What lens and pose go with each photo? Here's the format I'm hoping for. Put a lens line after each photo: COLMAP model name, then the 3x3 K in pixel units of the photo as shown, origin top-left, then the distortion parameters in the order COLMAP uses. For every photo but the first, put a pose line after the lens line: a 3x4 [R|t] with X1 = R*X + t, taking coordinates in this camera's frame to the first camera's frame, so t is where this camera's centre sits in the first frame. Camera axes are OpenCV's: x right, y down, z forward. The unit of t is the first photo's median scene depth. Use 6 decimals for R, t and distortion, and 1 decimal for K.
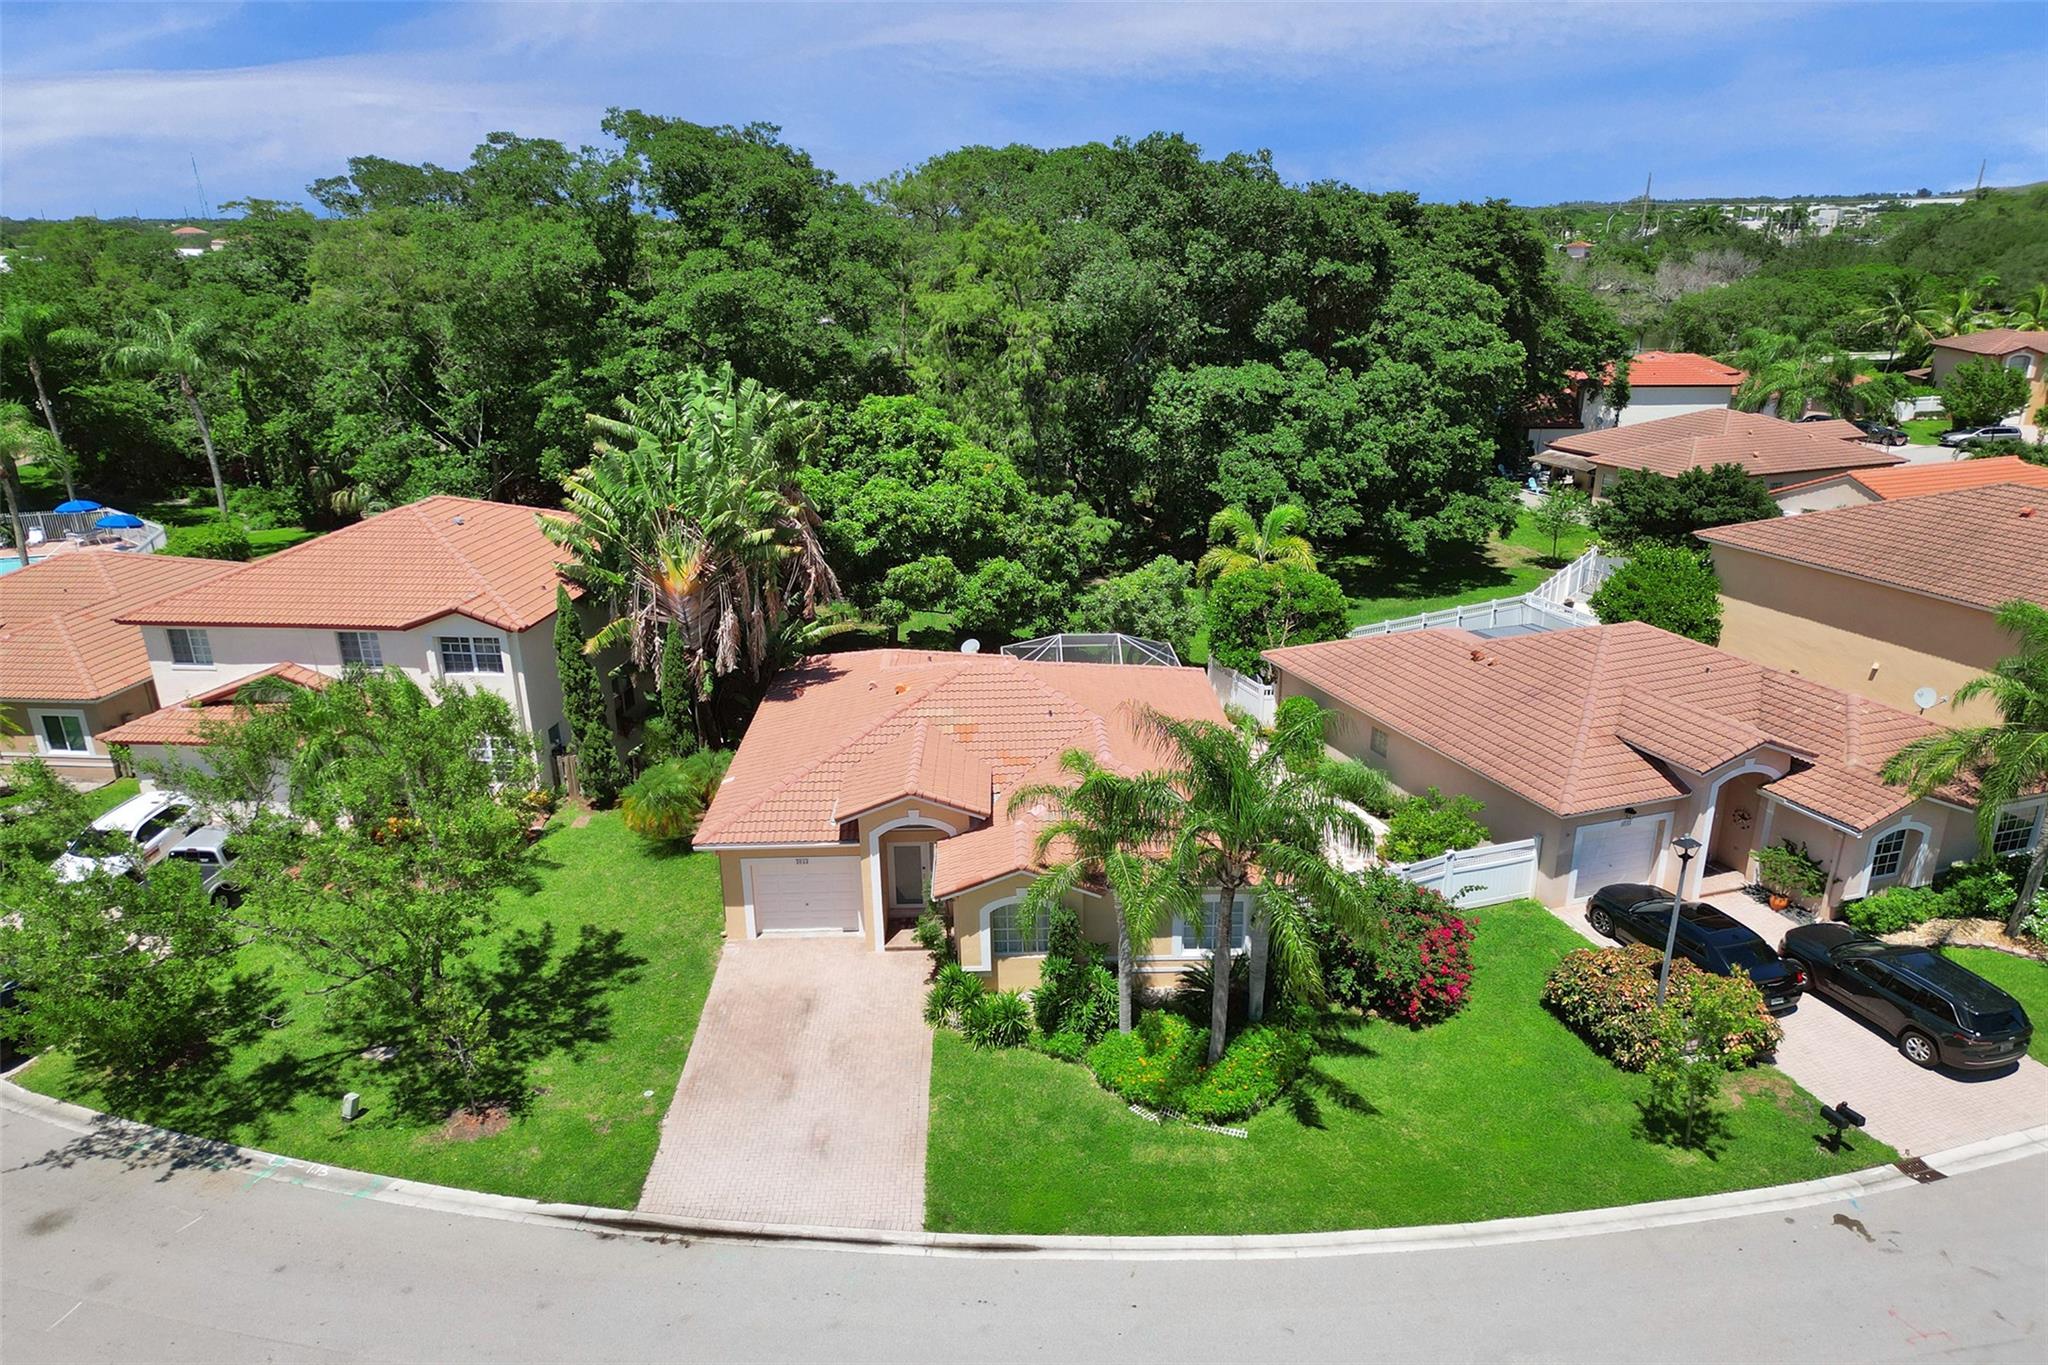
lens RADIAL K [[1463.0, 0, 1024.1], [0, 1463.0, 748.5], [0, 0, 1]] dist [0.104729, -0.066748]
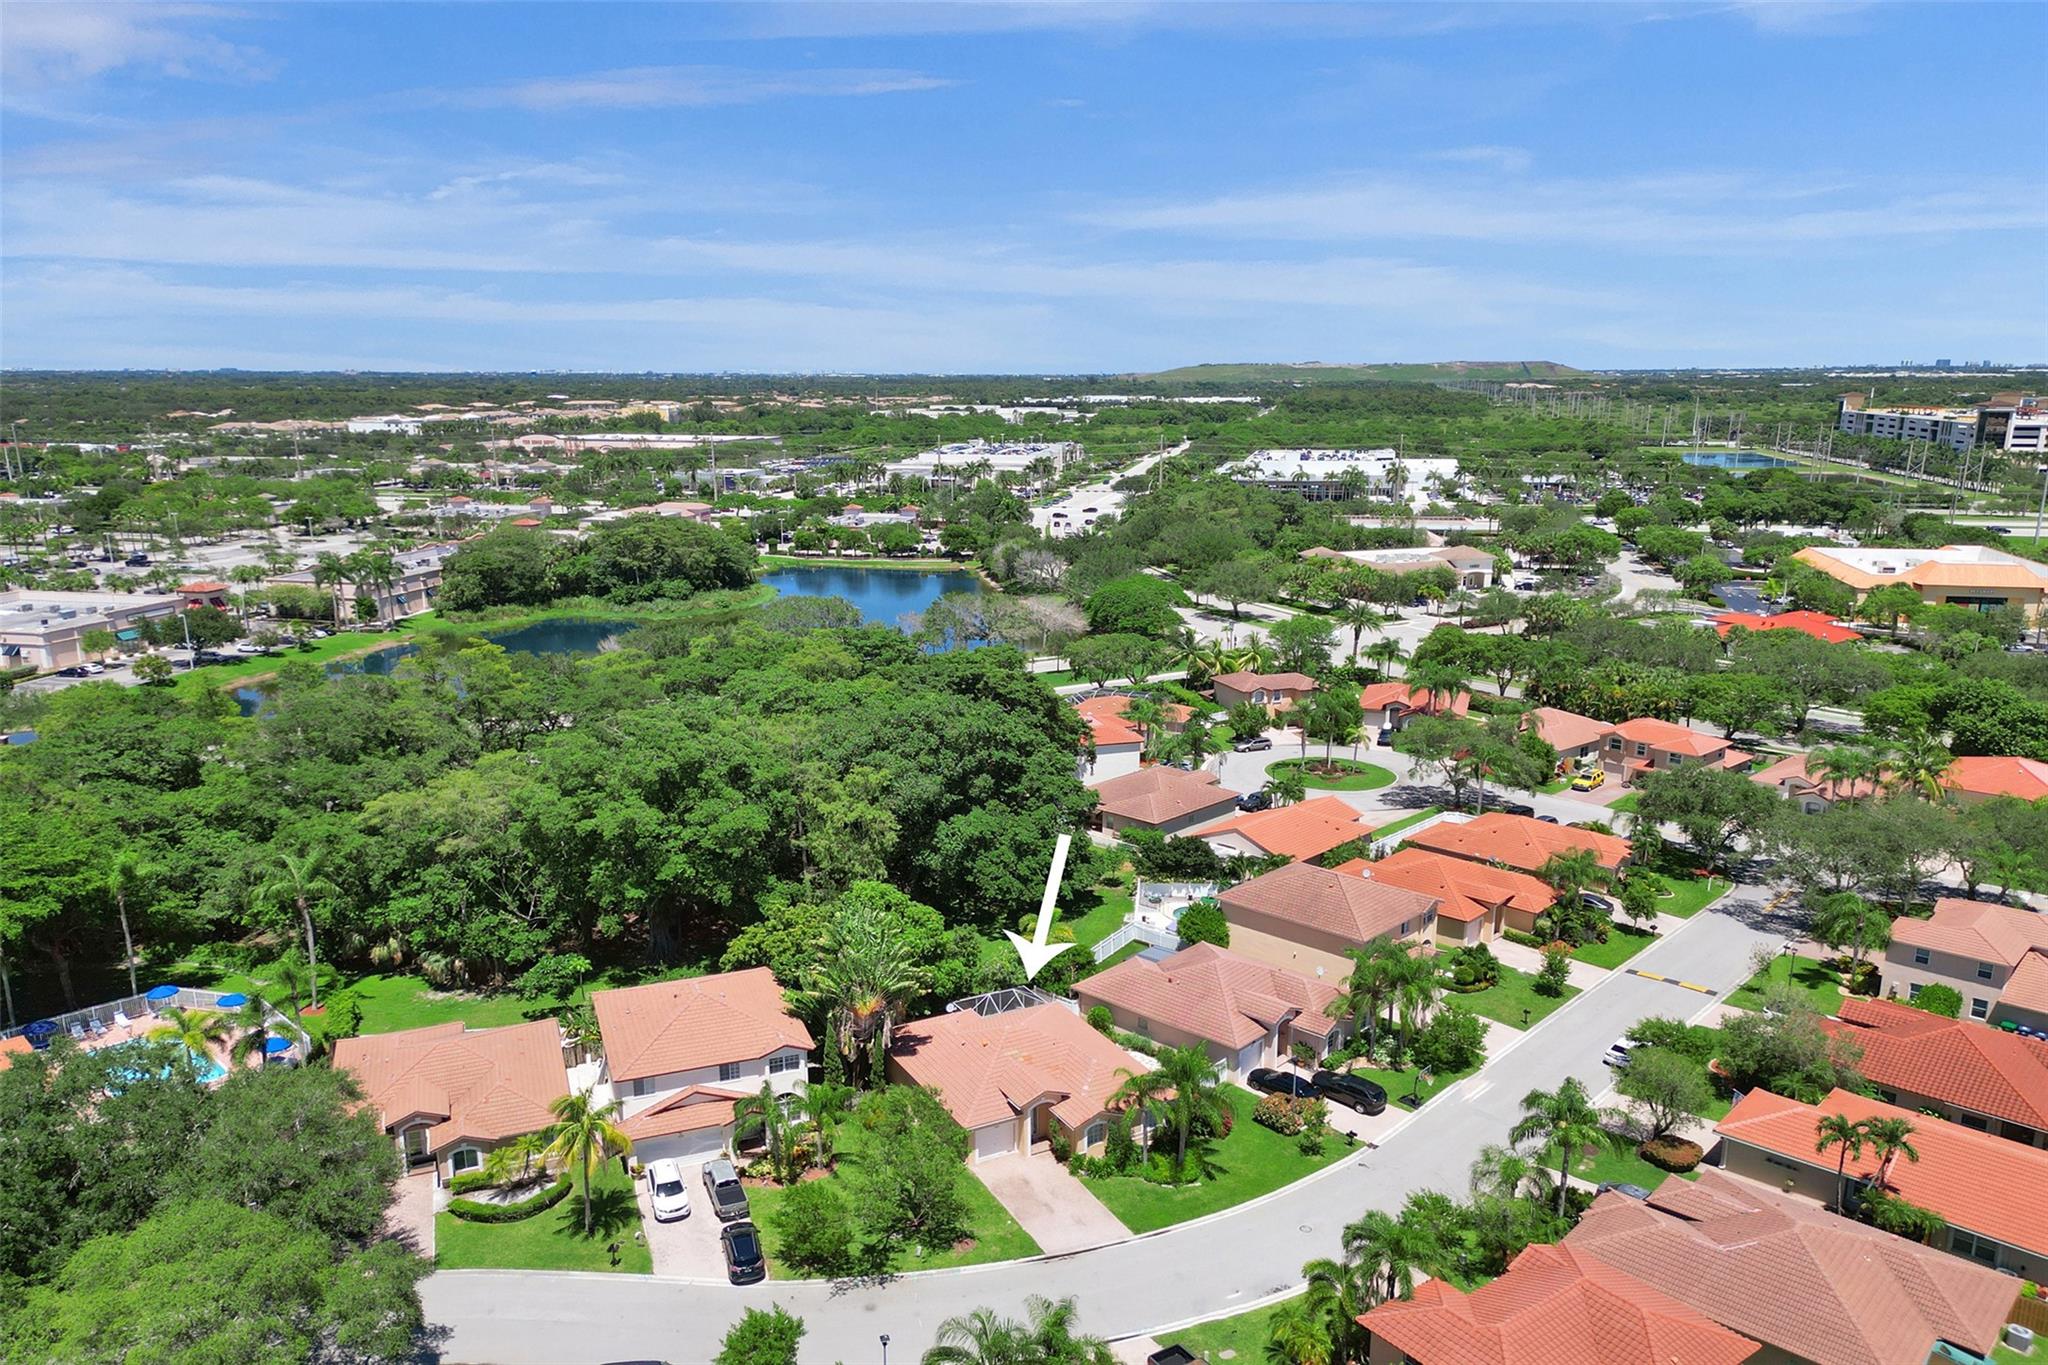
lens RADIAL K [[1463.0, 0, 1024.1], [0, 1463.0, 748.5], [0, 0, 1]] dist [0.104729, -0.066748]
pose [[0.893135, -0.105071, 0.437344, -1.124183], [0.149801, 0.986308, -0.068961, -0.374546], [-0.424110, 0.127106, 0.896646, -1.350370]]
